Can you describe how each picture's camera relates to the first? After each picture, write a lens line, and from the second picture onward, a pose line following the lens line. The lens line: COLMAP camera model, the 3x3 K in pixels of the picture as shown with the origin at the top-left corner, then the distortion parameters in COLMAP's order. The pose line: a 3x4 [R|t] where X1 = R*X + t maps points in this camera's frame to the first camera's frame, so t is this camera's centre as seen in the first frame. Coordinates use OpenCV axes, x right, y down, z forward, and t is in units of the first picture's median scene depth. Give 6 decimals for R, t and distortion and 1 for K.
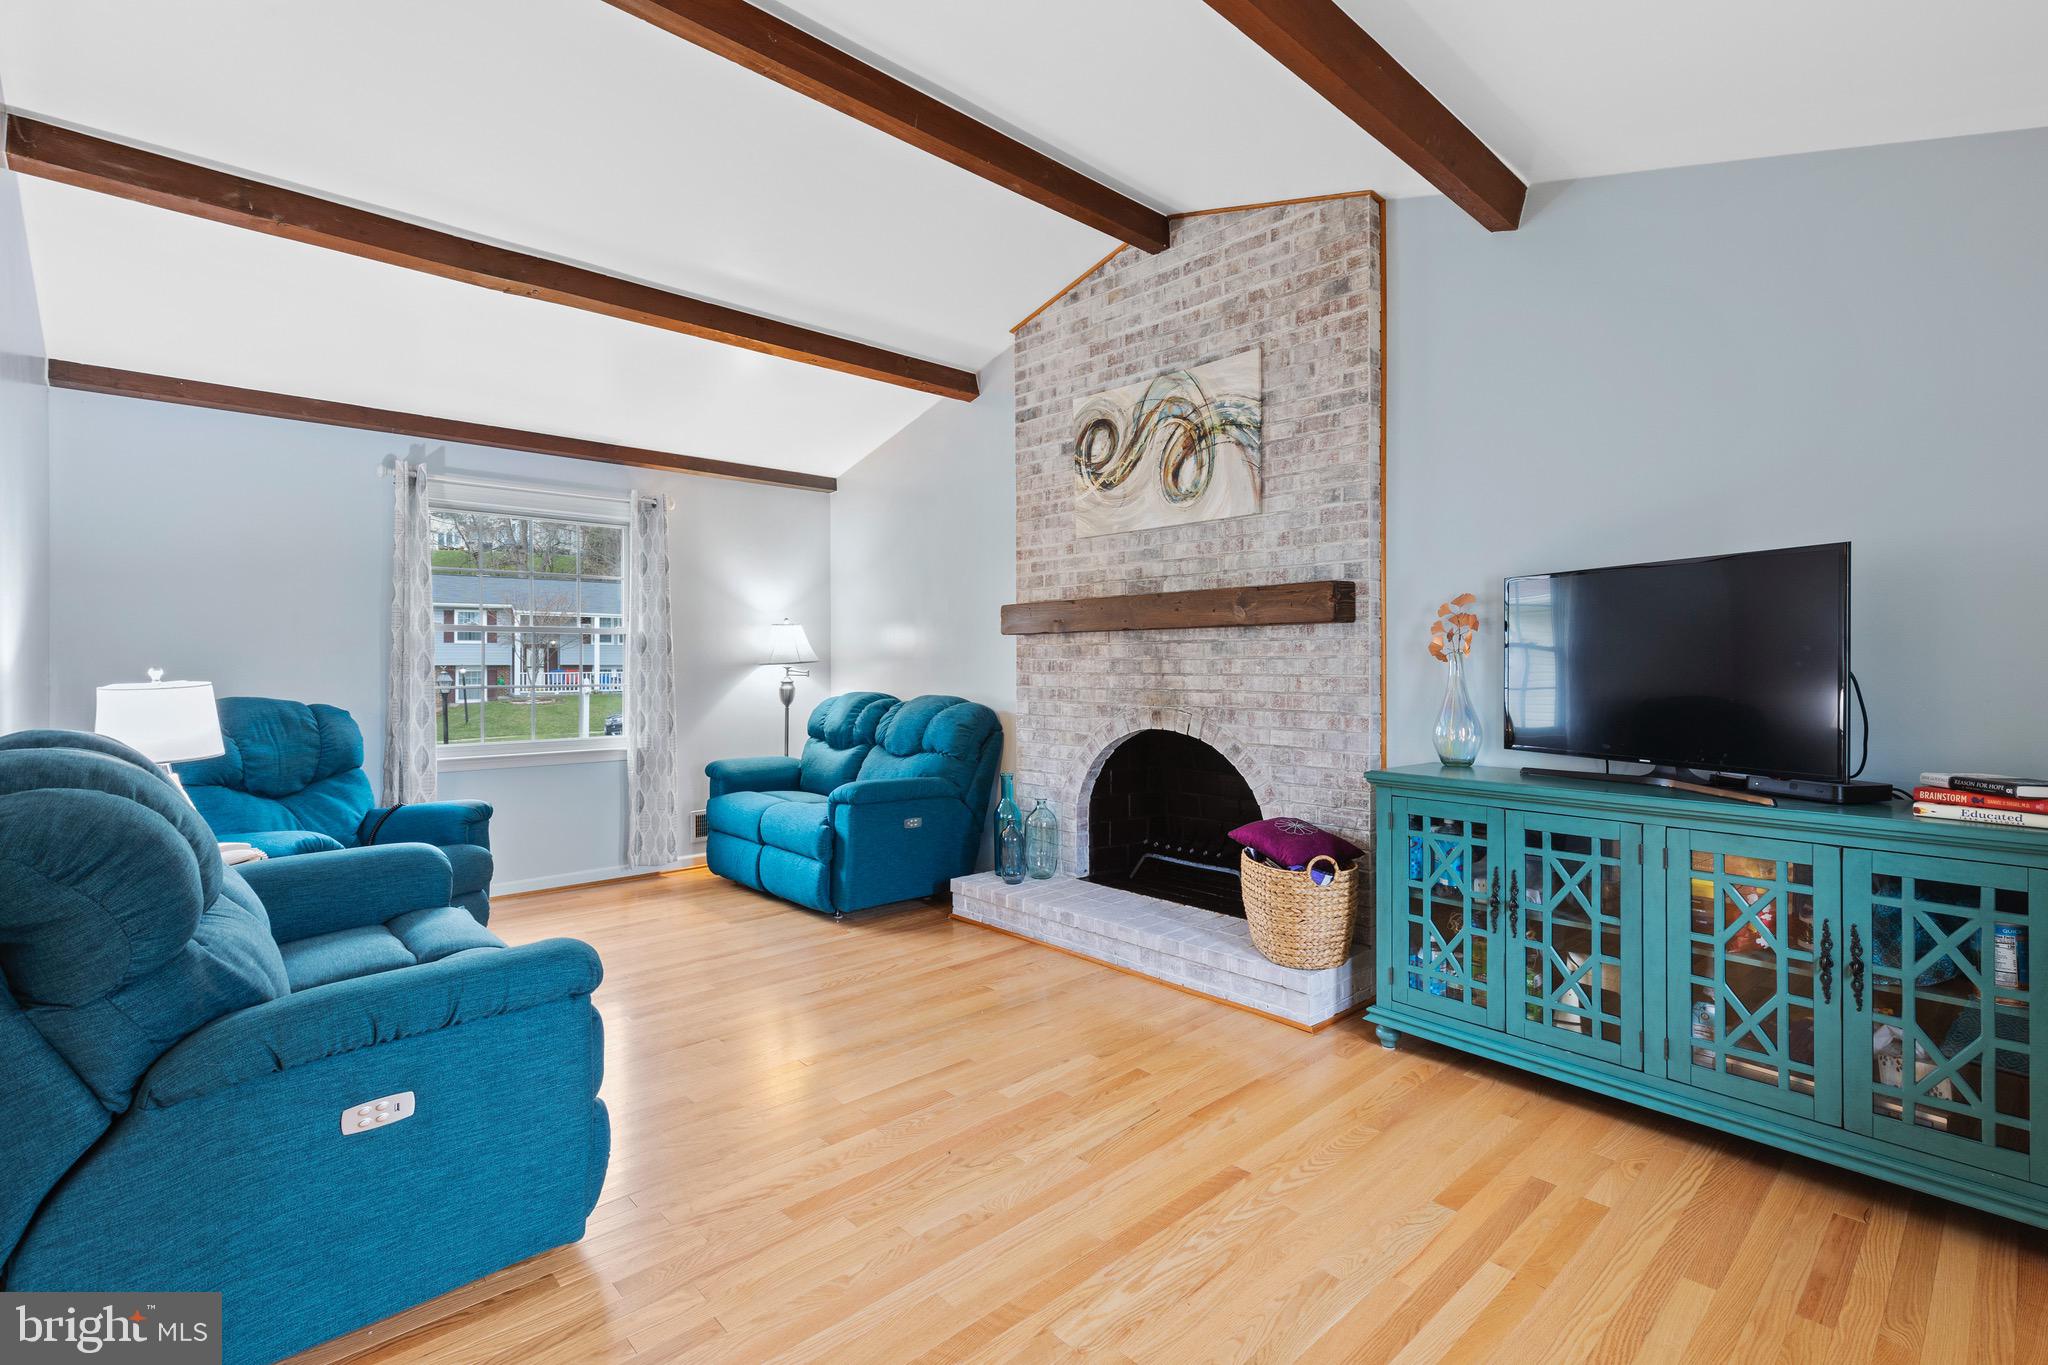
lens RADIAL K [[937.8, 0, 994.6], [0, 937.8, 657.2], [0, 0, 1]] dist [0.009253, -0.001280]
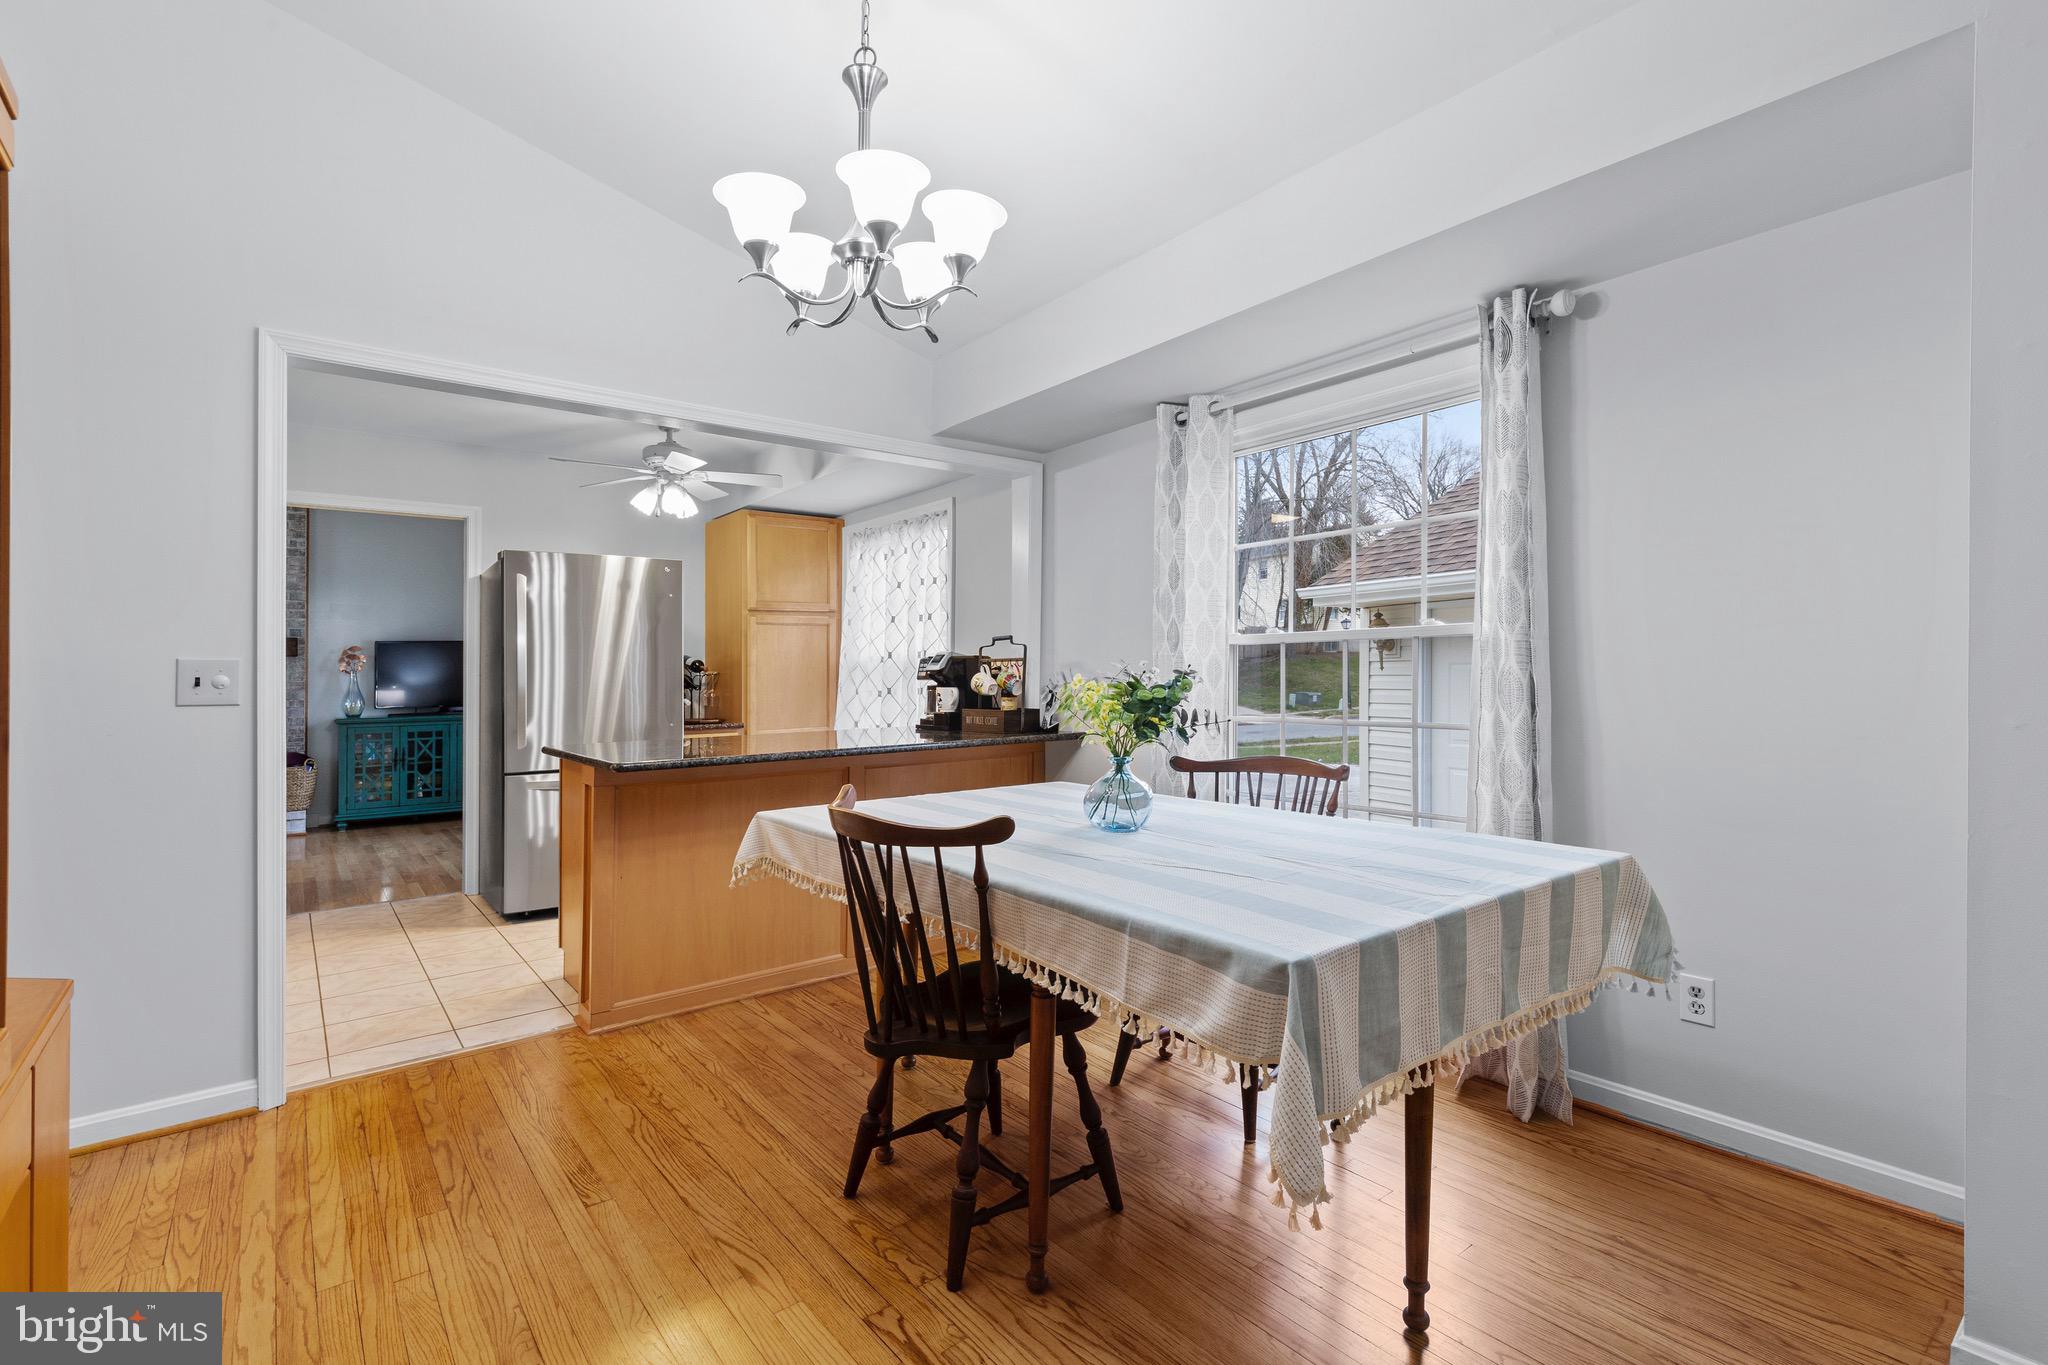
lens RADIAL K [[937.8, 0, 1022.7], [0, 937.8, 684.1], [0, 0, 1]] dist [0.009253, -0.001280]
pose [[0.011059, -0.006304, 0.999919, -1.579190], [0.006585, 0.999959, 0.006231, 0.021606], [-0.999917, 0.006516, 0.011100, -0.625246]]
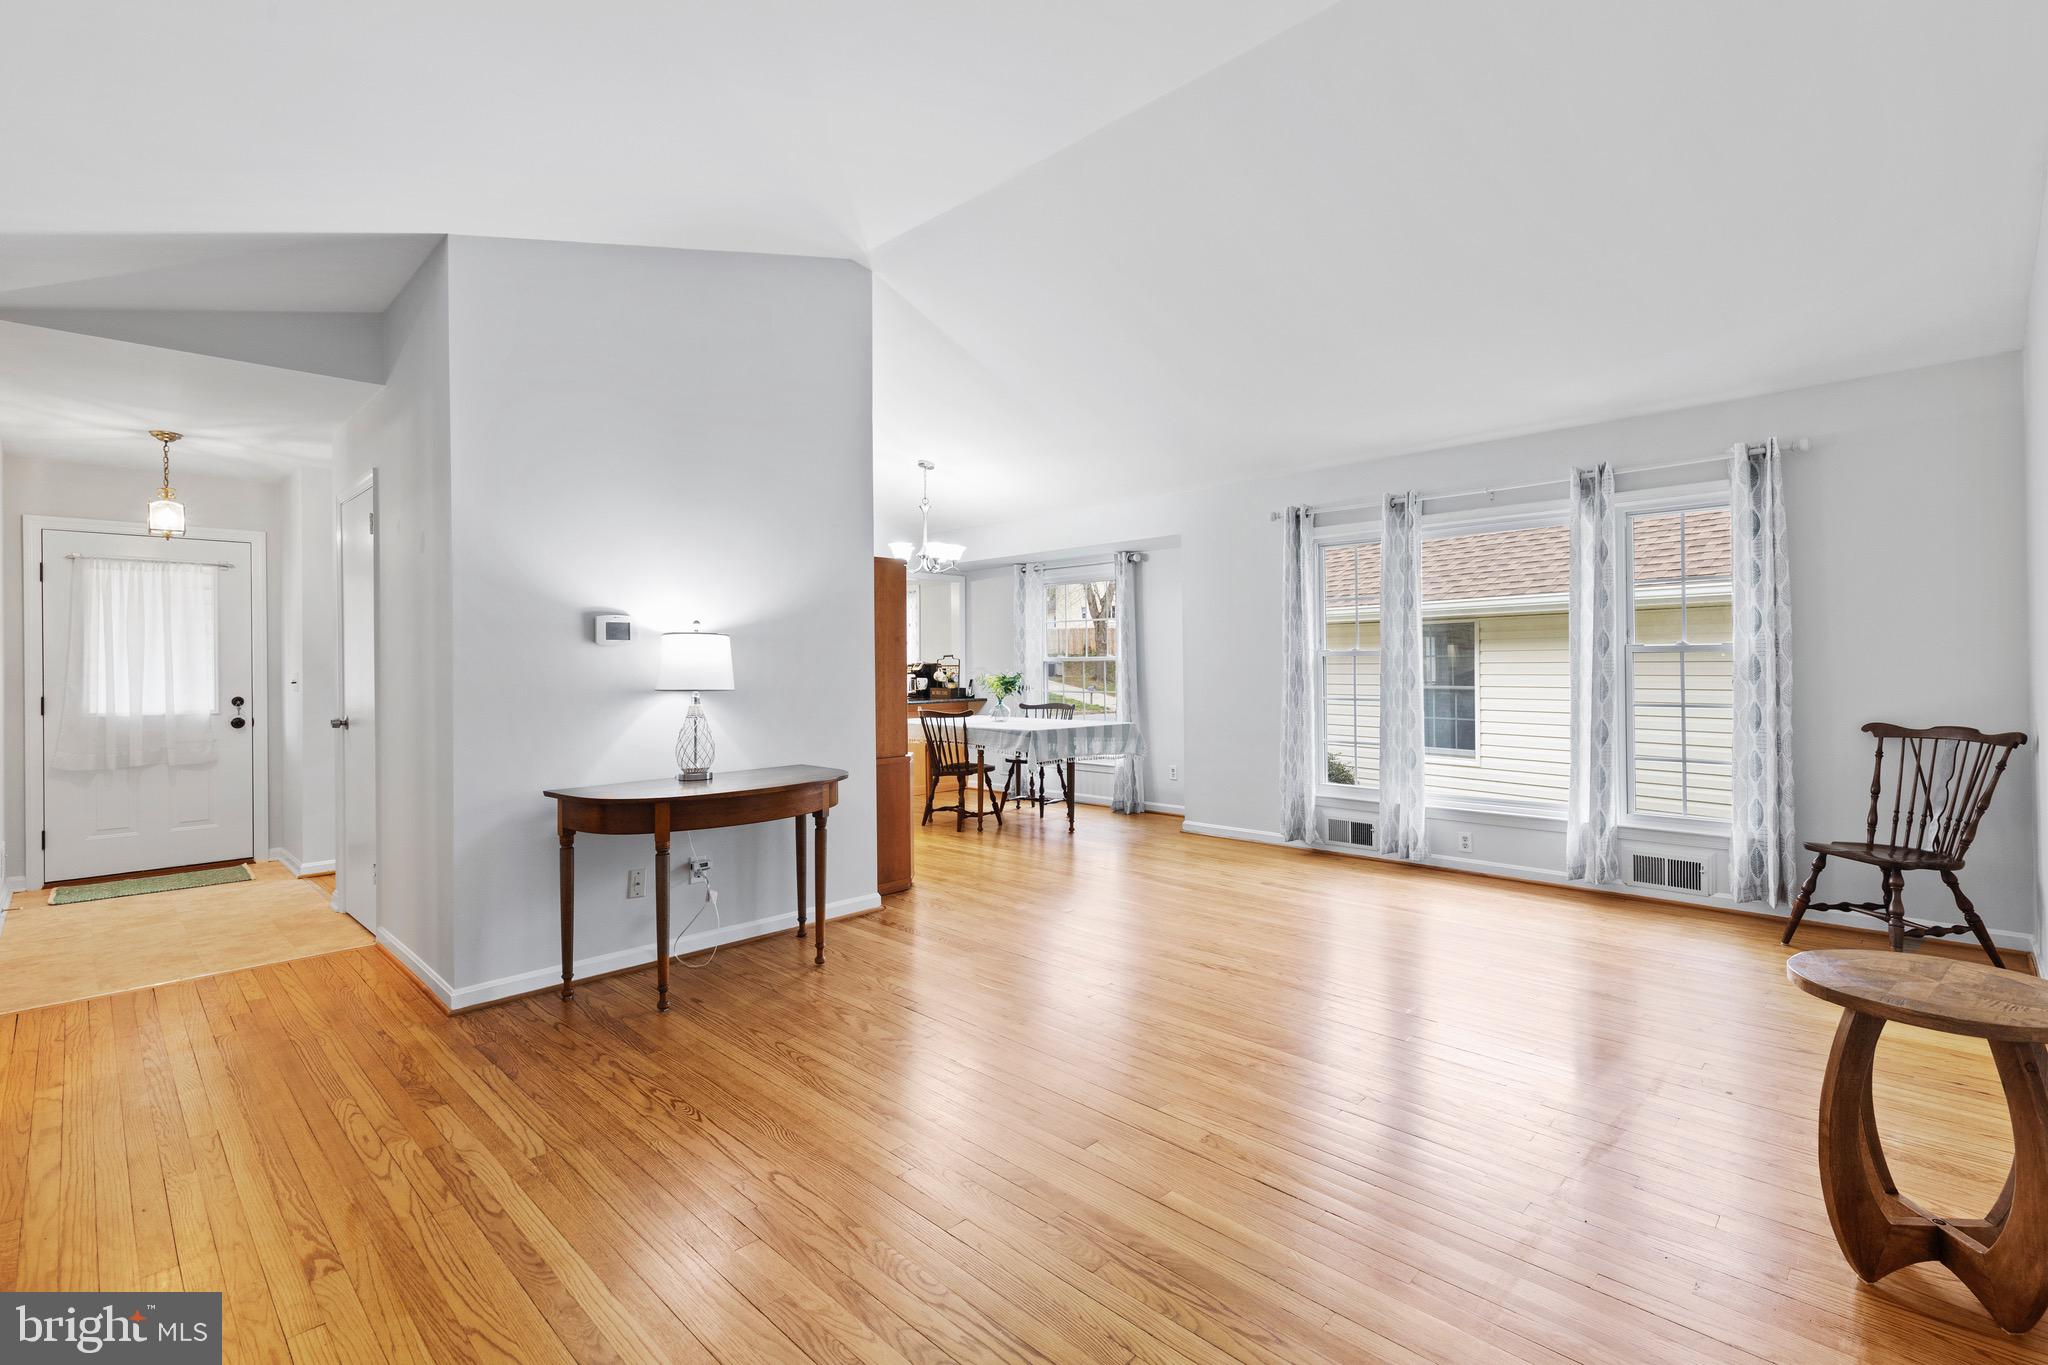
lens RADIAL K [[937.8, 0, 1026.2], [0, 937.8, 669.3], [0, 0, 1]] dist [0.009253, -0.001280]
pose [[-0.115739, -0.001651, 0.993278, -2.918820], [0.011151, 0.999933, 0.002962, 0.004395], [-0.993217, 0.011419, -0.115713, -0.510303]]
